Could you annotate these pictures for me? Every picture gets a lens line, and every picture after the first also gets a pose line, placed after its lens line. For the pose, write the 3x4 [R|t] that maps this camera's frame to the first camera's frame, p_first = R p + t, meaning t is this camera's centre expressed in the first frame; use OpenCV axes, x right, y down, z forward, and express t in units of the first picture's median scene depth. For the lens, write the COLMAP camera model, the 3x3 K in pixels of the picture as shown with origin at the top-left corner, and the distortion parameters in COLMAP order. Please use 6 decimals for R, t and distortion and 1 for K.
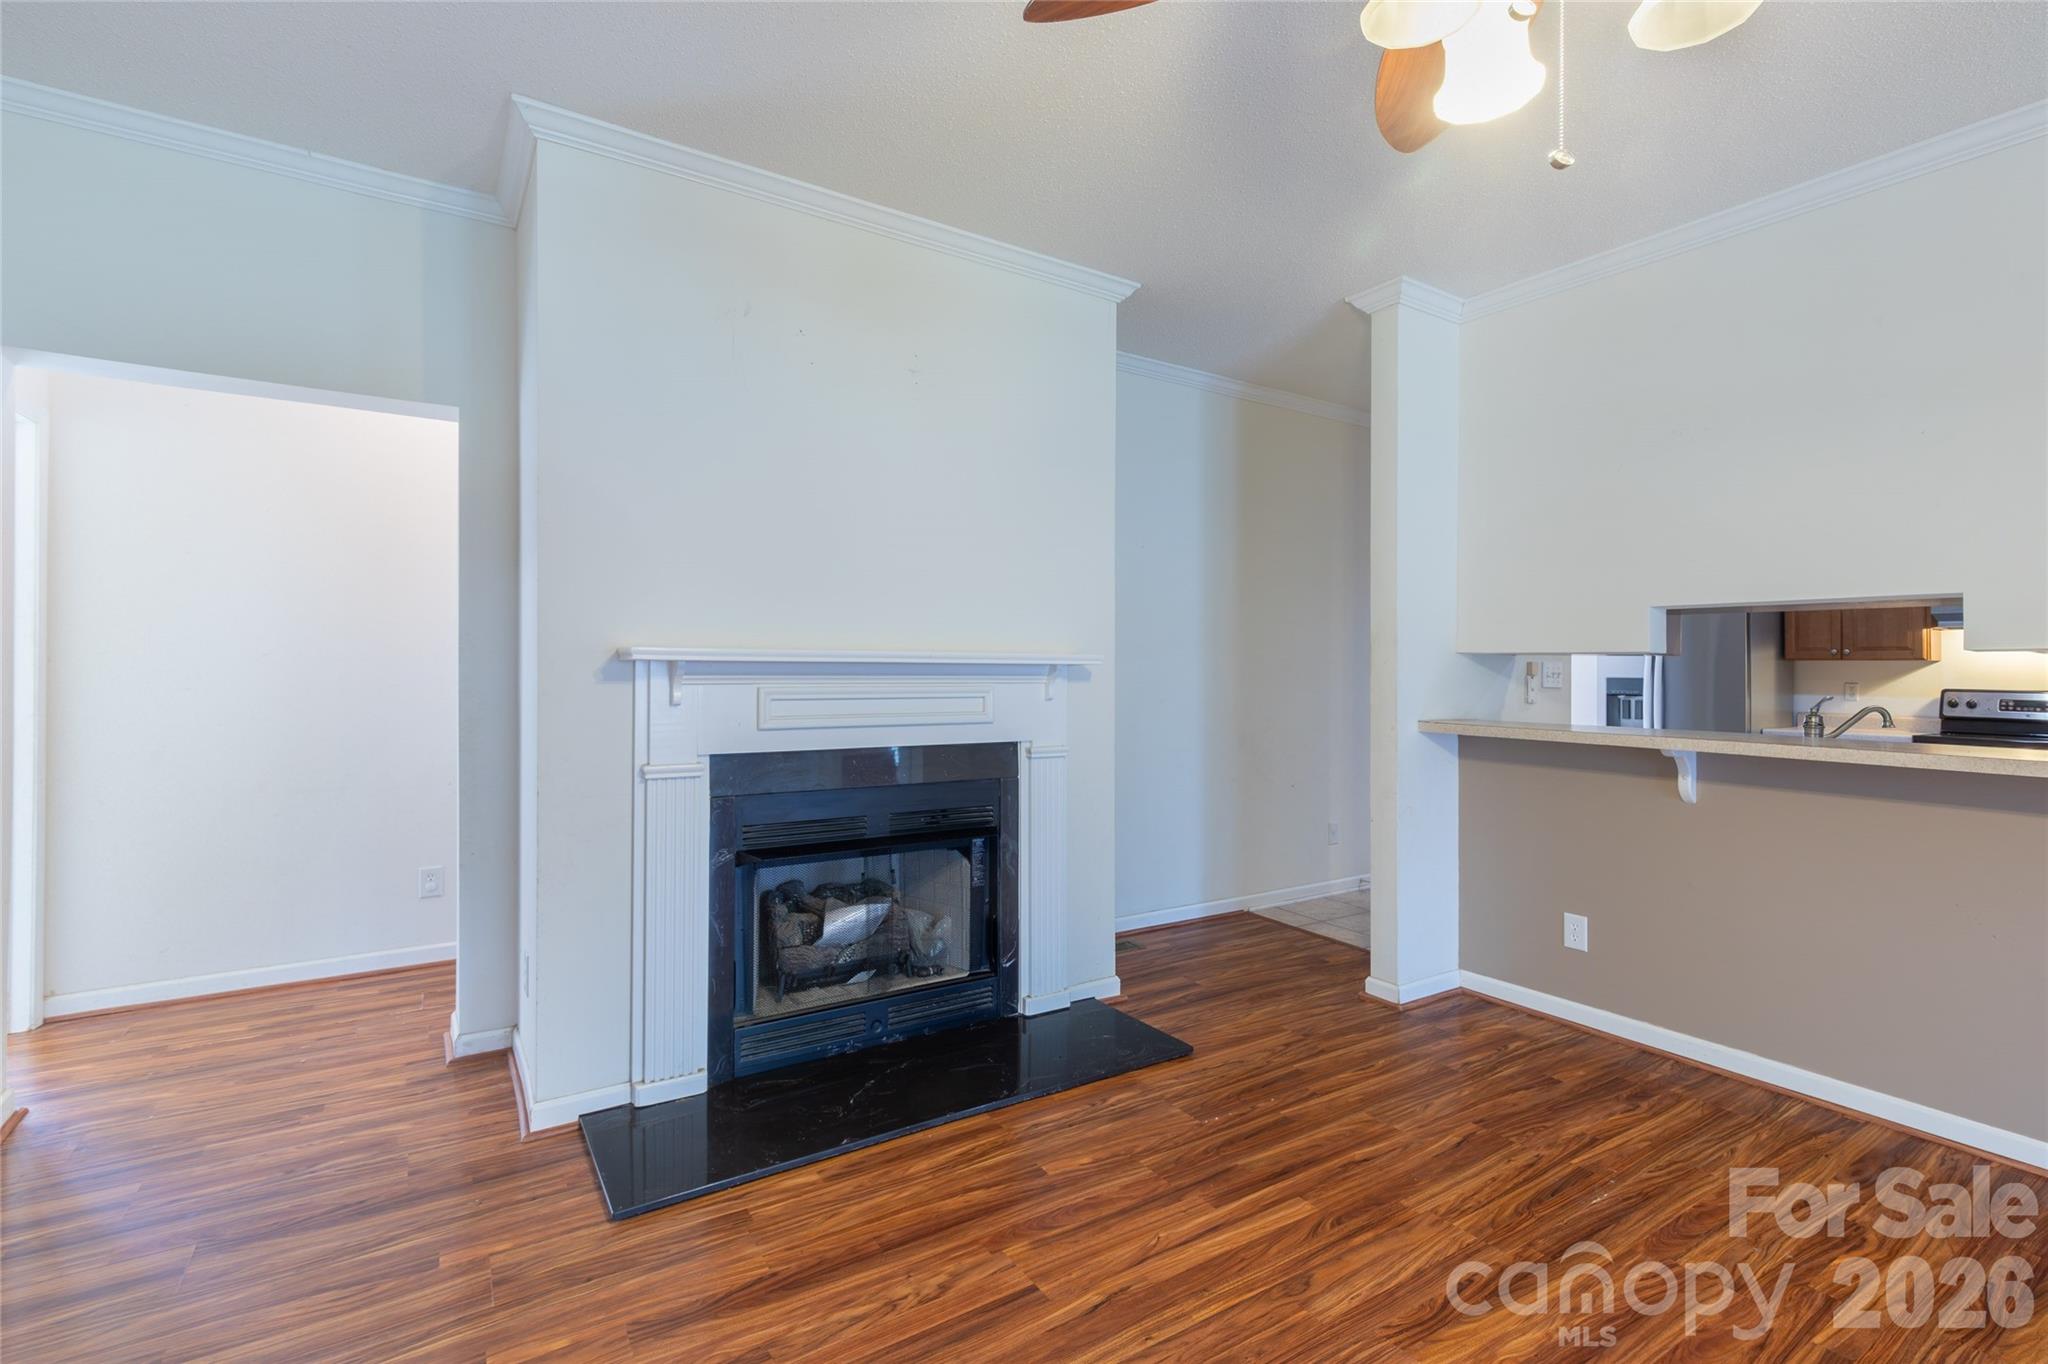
lens RADIAL K [[925.0, 0, 1011.9], [0, 925.0, 656.7], [0, 0, 1]] dist [-0.012120, 0.000051]
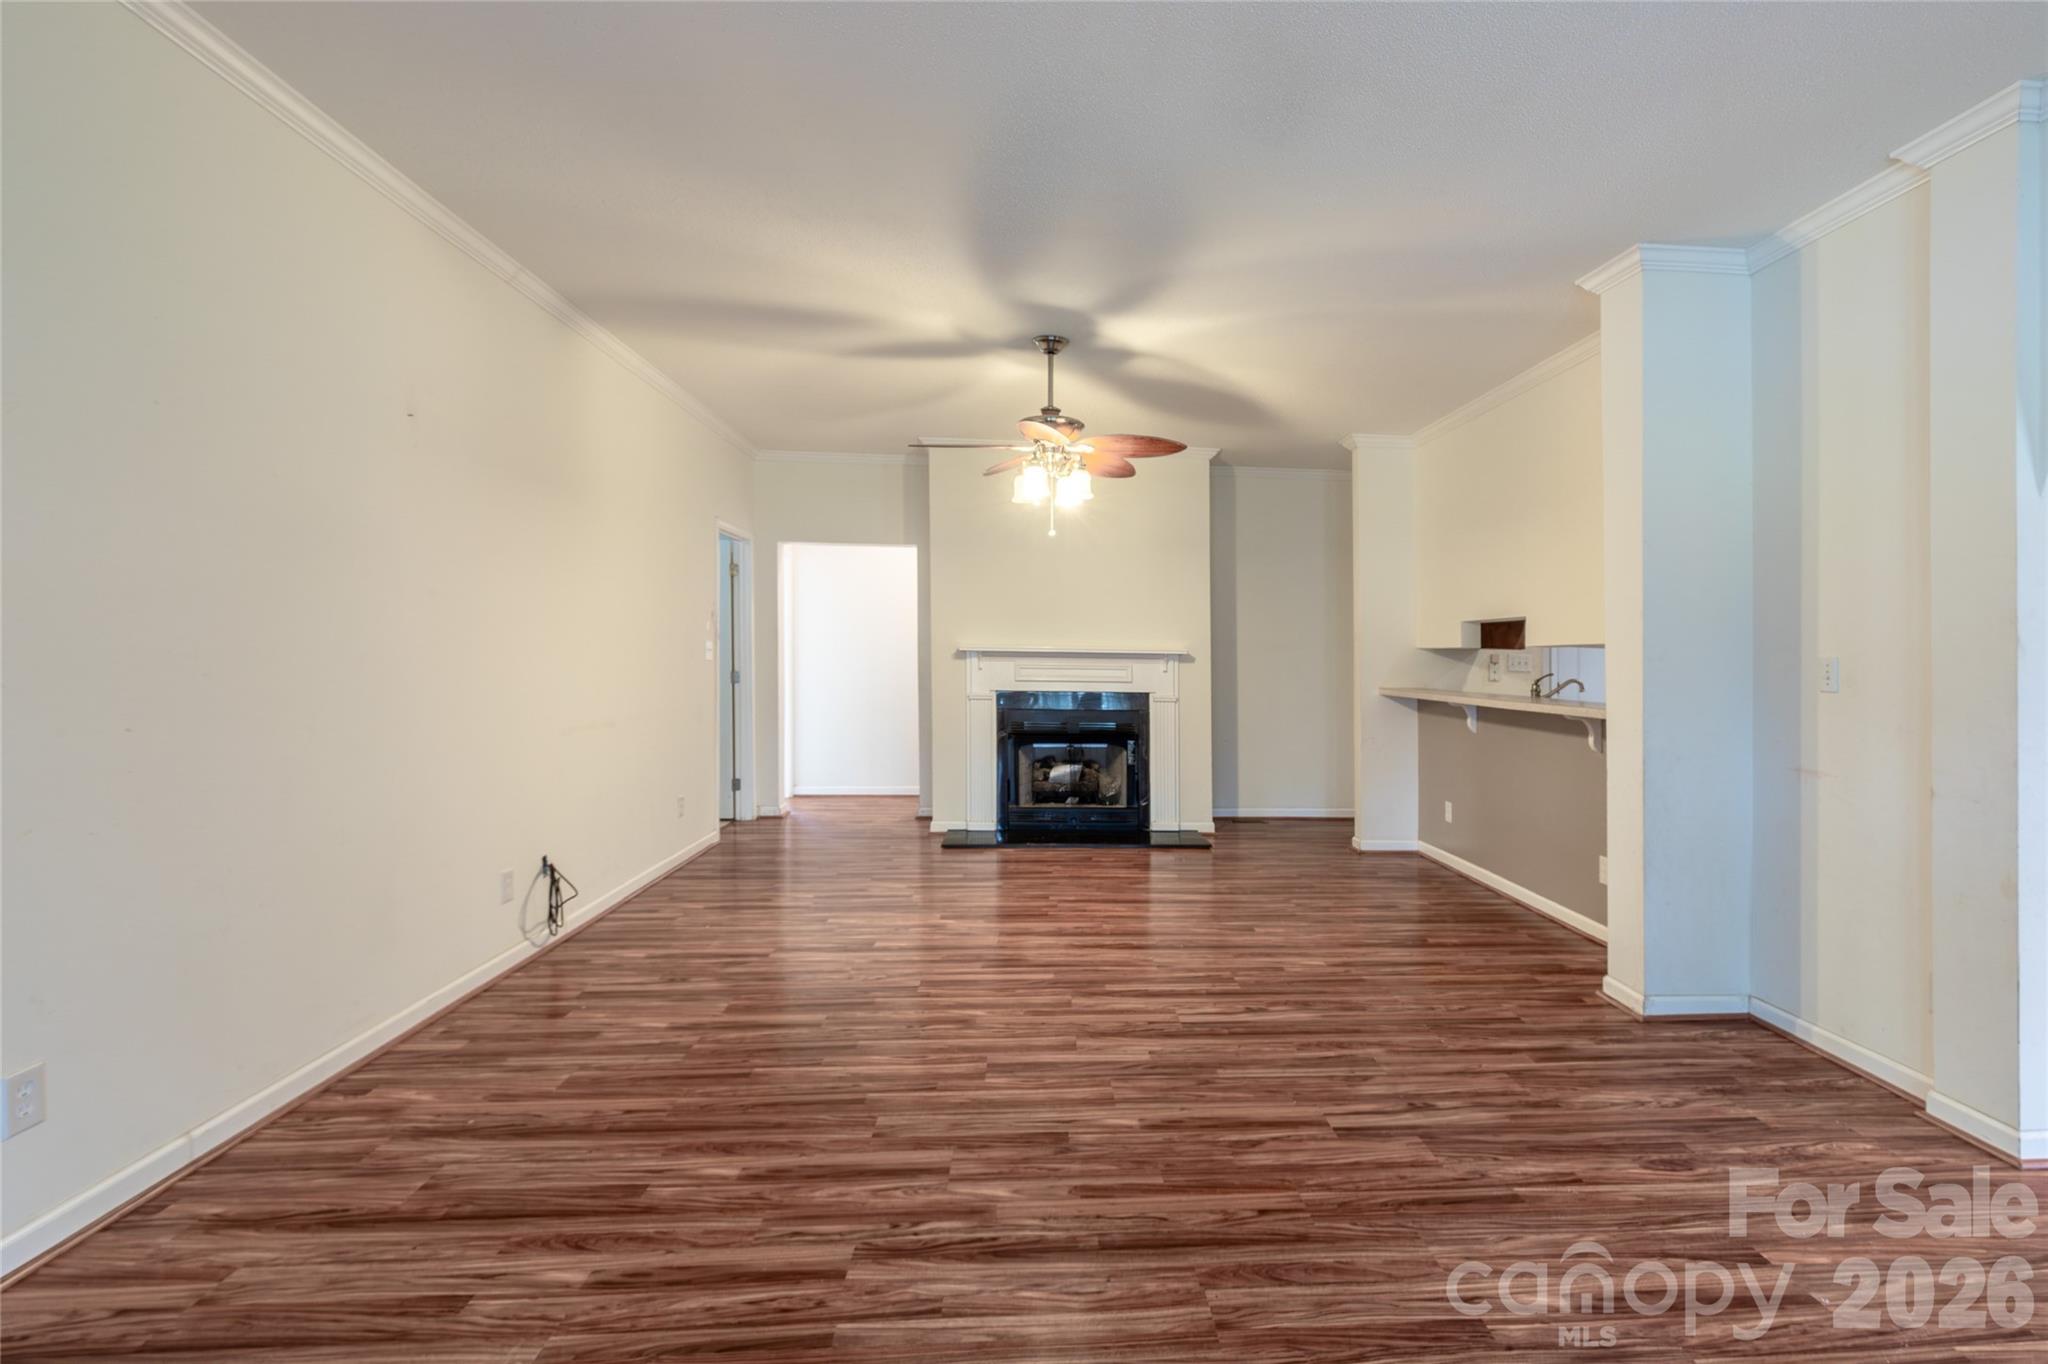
lens RADIAL K [[983.0, 0, 1111.9], [0, 983.0, 693.2], [0, 0, 1]] dist [0.002465, -0.000743]
pose [[0.890132, 0.022155, -0.455165, 0.932964], [-0.003385, 0.999111, 0.042011, 0.003993], [0.455691, -0.035854, 0.889416, -0.952718]]
